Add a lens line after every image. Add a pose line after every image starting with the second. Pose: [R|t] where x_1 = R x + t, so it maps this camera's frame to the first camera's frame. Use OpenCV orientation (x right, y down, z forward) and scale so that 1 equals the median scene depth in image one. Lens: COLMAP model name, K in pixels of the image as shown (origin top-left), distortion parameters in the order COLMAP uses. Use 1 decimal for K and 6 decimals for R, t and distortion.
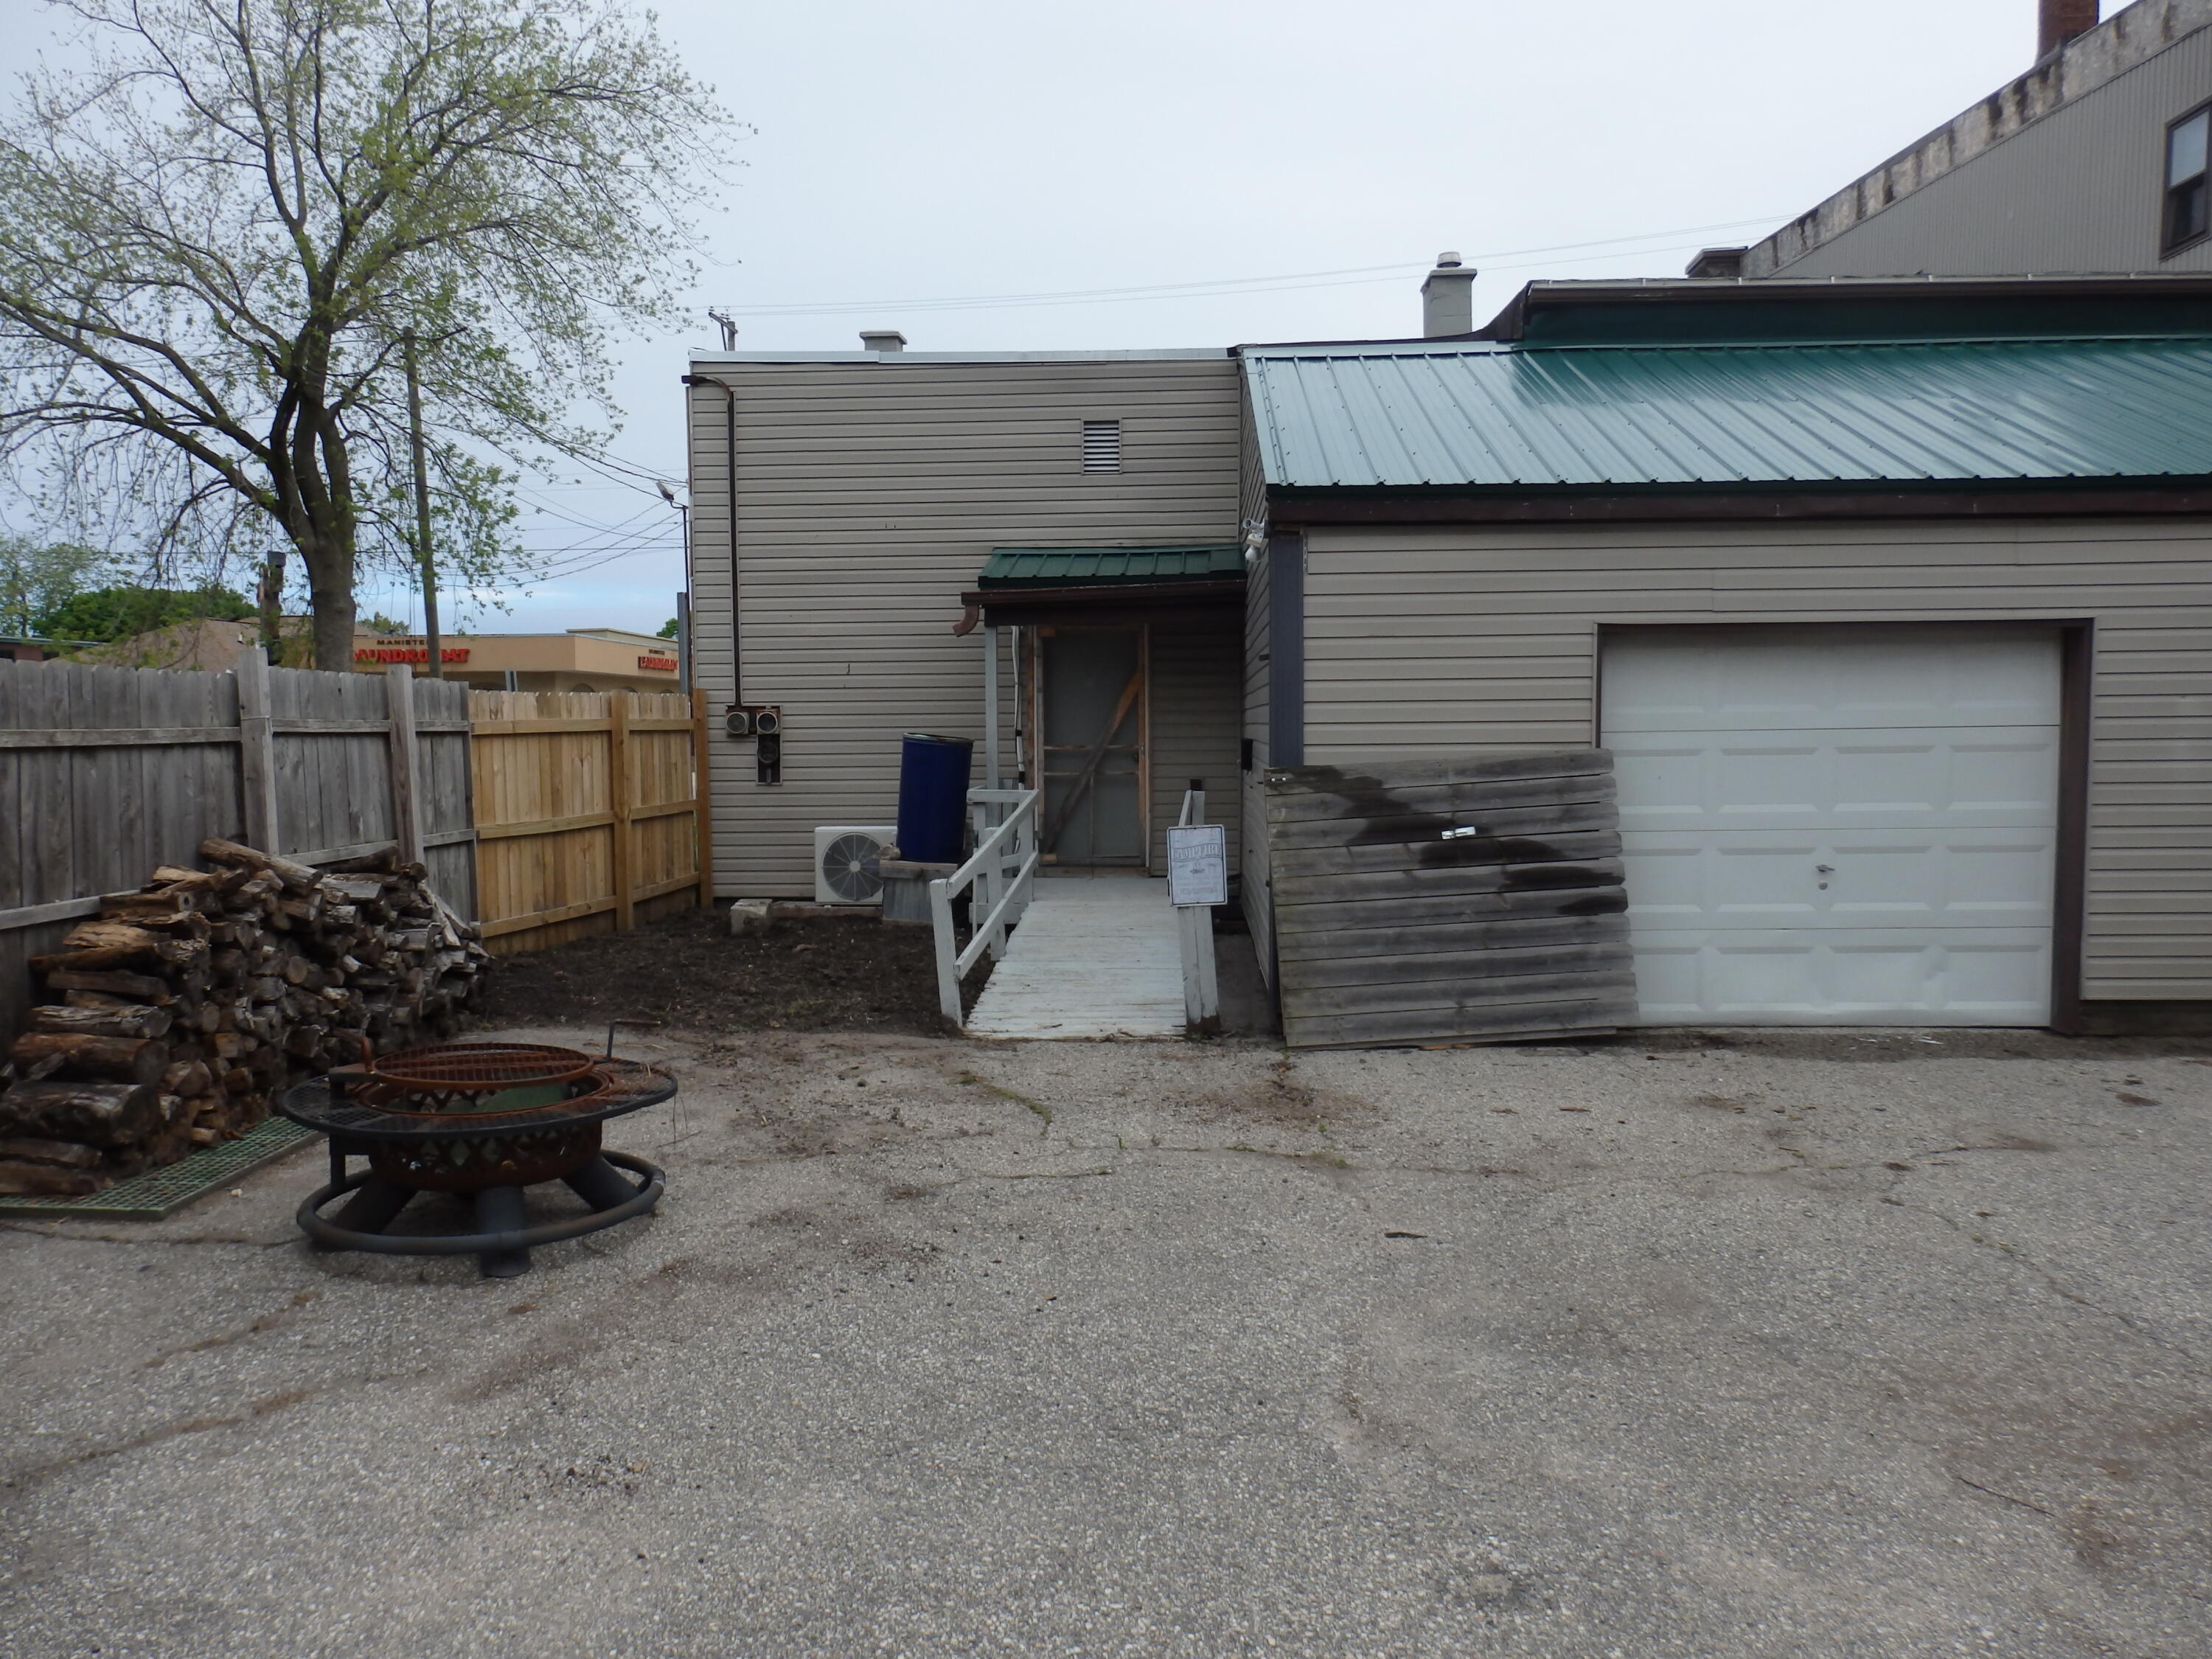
lens RADIAL K [[1618.8, 0, 1118.1], [0, 1618.8, 824.1], [0, 0, 1]] dist [0.005463, 0.006708]
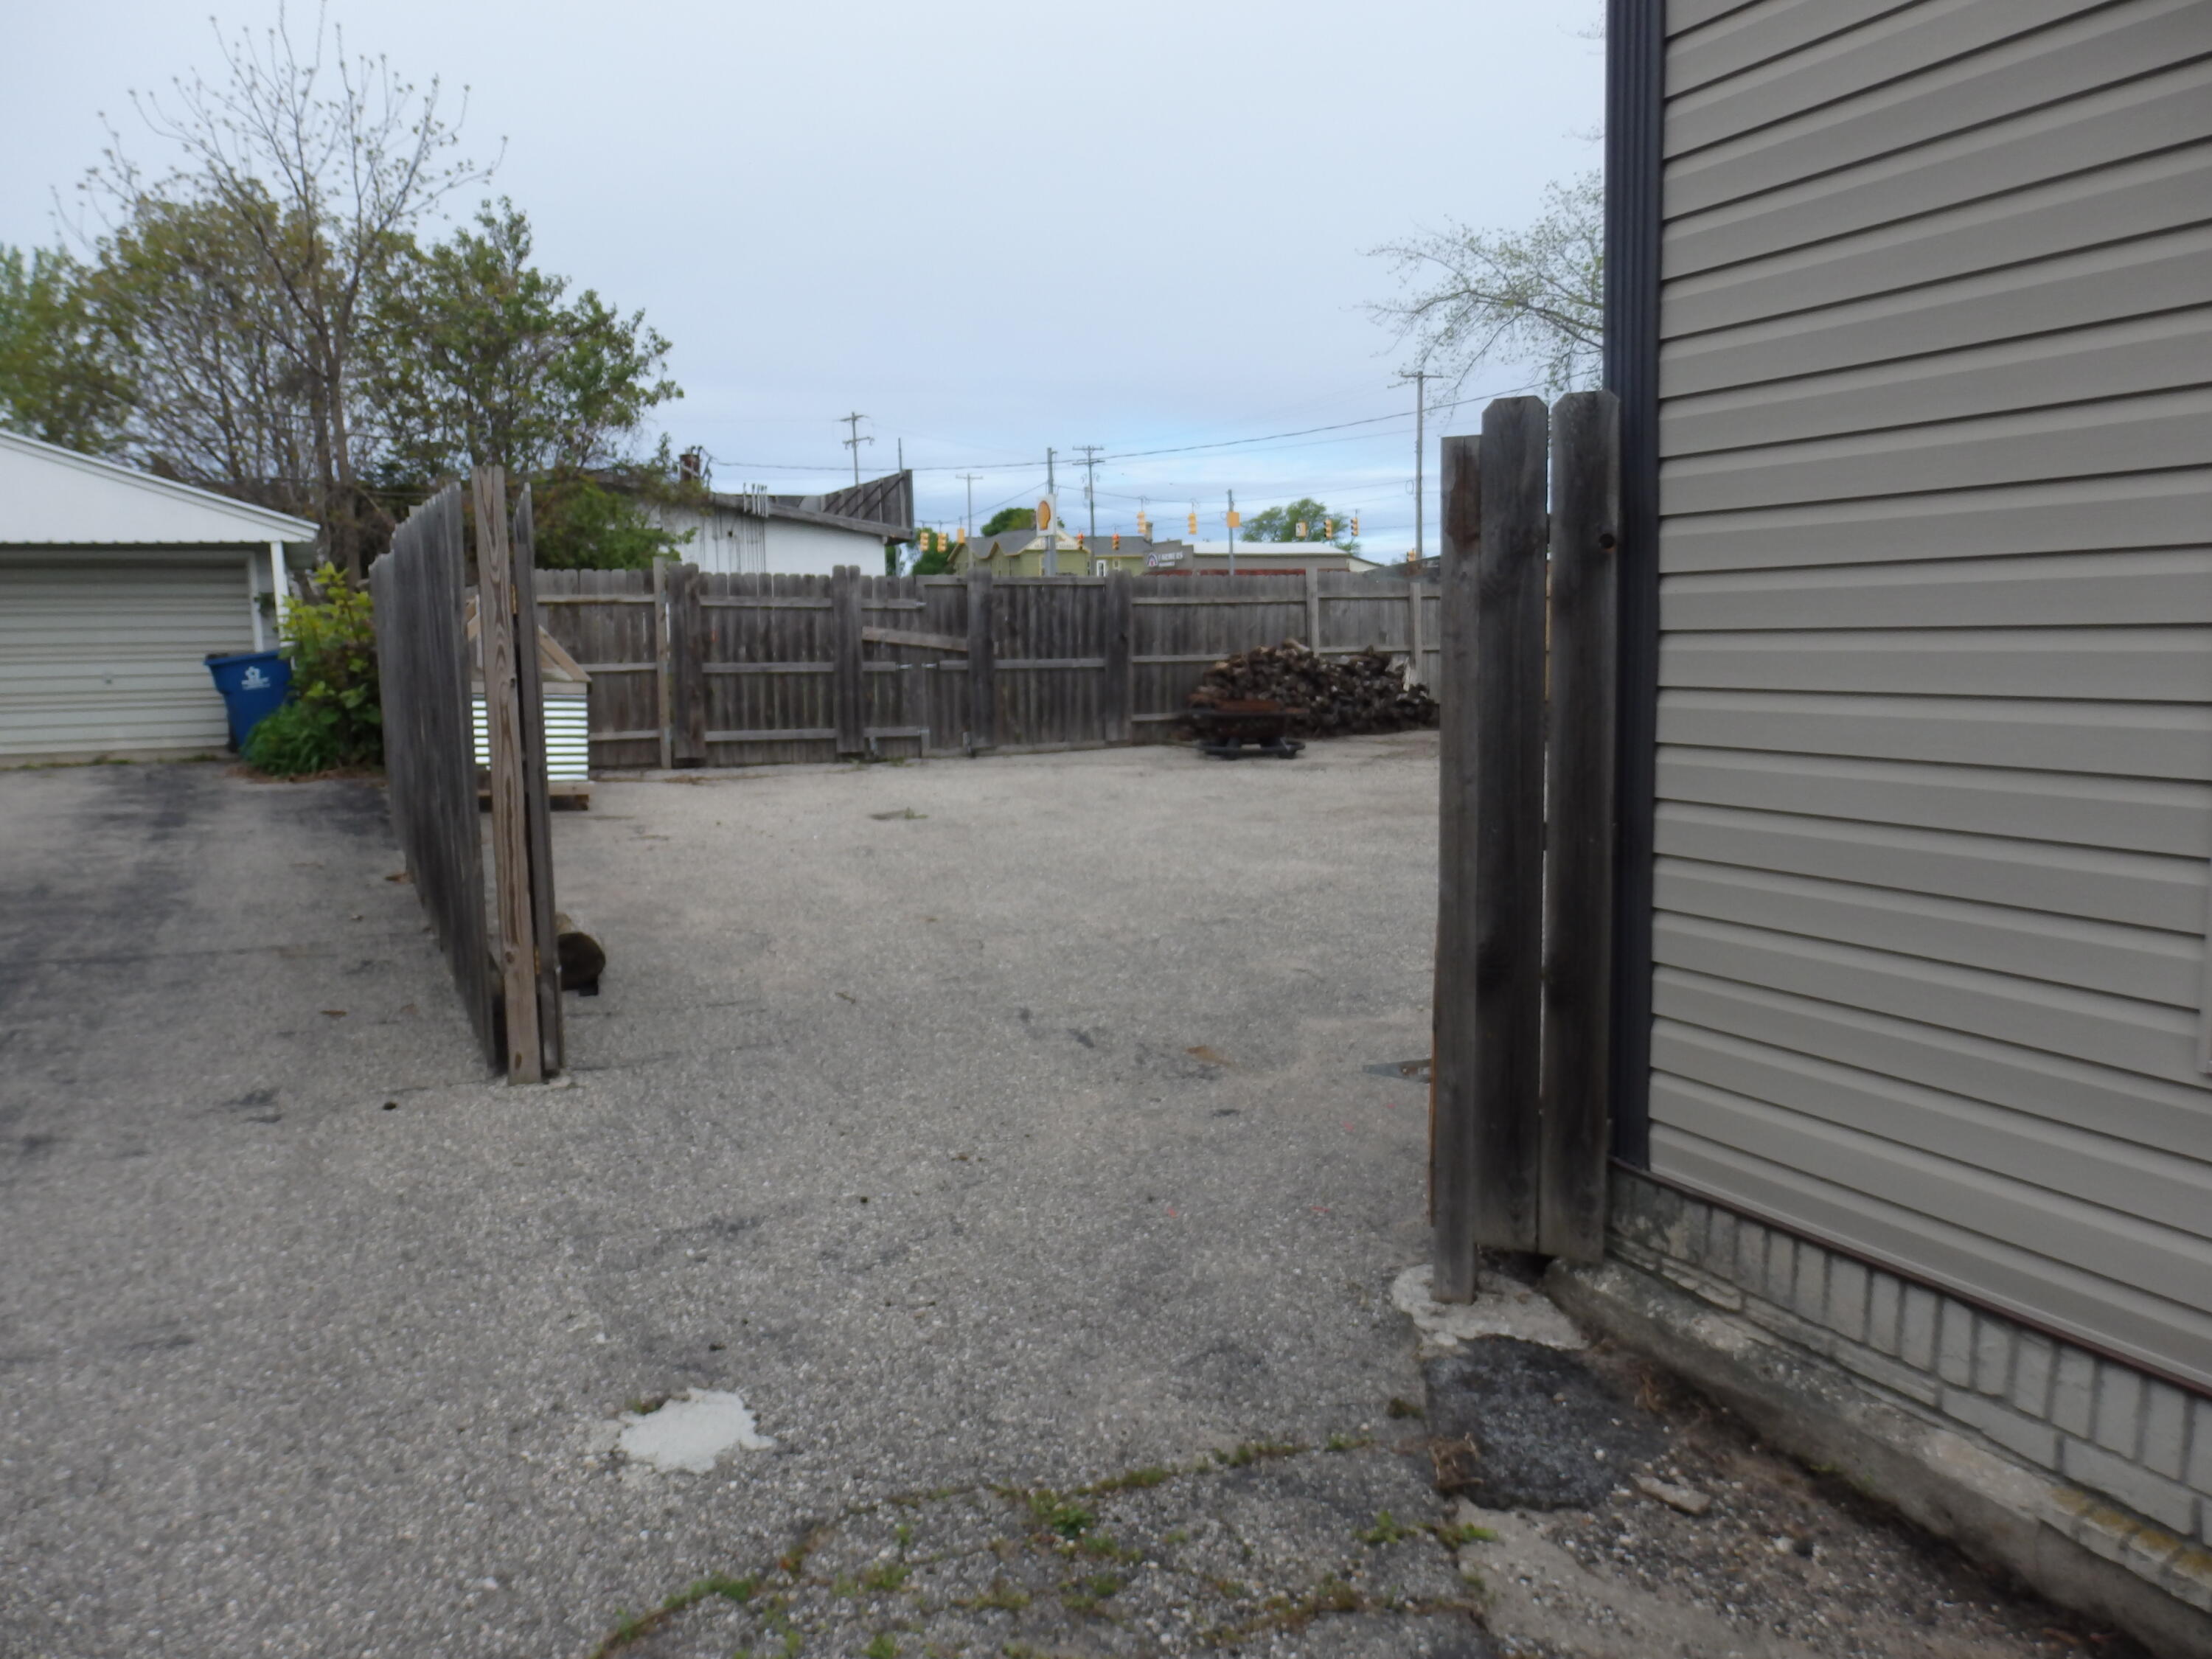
lens RADIAL K [[1618.8, 0, 1118.1], [0, 1618.8, 824.1], [0, 0, 1]] dist [0.005463, 0.006708]
pose [[0.474499, 0.100938, -0.874449, 1.391207], [-0.034231, 0.994768, 0.096253, 0.055487], [0.879590, -0.015739, 0.475472, -0.434143]]
